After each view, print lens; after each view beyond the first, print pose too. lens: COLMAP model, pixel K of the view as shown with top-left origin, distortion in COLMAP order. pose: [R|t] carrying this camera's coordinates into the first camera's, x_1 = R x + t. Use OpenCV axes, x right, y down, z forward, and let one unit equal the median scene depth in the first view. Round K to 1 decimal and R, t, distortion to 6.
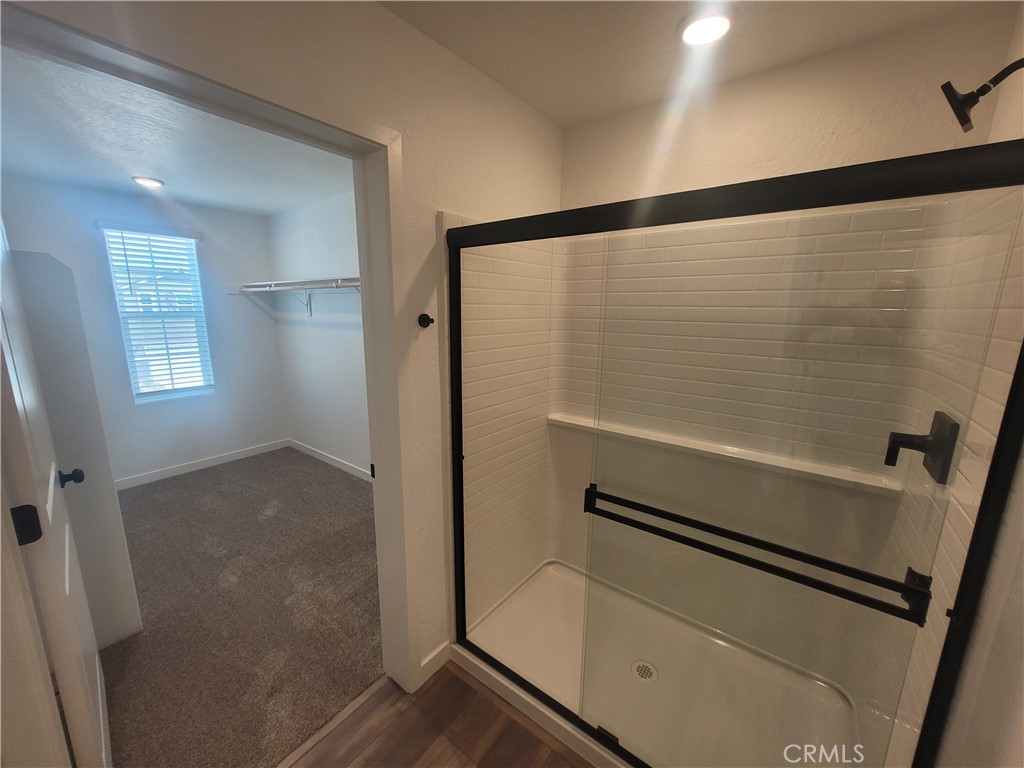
lens RADIAL K [[402.0, 0, 514.5], [0, 402.0, 390.6], [0, 0, 1]] dist [-0.000606, -0.000048]
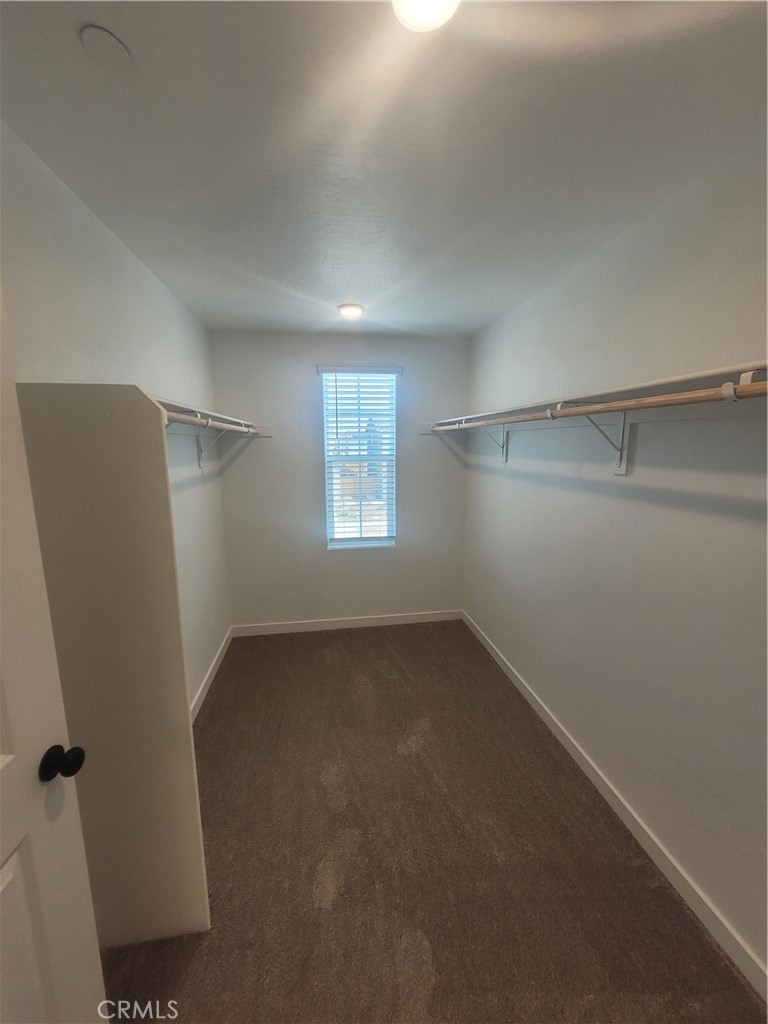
lens RADIAL K [[402.0, 0, 384.5], [0, 402.0, 507.7], [0, 0, 1]] dist [-0.000606, -0.000048]
pose [[0.718081, 0.095474, -0.689380, -0.176390], [-0.124325, 0.992210, 0.007912, -0.089835], [0.684765, 0.080026, 0.724357, 0.369917]]
